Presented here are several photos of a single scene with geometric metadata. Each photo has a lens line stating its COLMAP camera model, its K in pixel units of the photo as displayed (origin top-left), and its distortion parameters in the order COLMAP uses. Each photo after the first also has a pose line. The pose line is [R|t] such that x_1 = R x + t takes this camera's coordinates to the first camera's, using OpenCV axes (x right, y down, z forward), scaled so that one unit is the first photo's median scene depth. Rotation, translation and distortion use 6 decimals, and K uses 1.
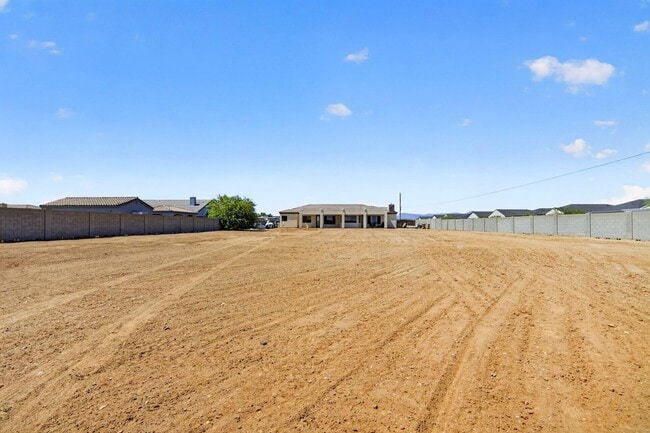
lens RADIAL K [[305.2, 0, 325.0], [0, 305.2, 216.5], [0, 0, 1]] dist [-0.022418, 0.000376]
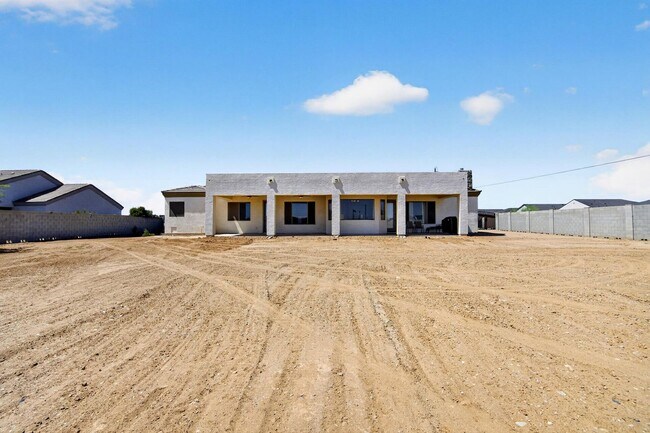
lens RADIAL K [[305.2, 0, 325.0], [0, 305.2, 216.5], [0, 0, 1]] dist [-0.022418, 0.000376]
pose [[0.999419, -0.004722, 0.033754, 0.035946], [0.004675, 0.999988, 0.001471, 0.016233], [-0.033761, -0.001312, 0.999429, 0.666514]]
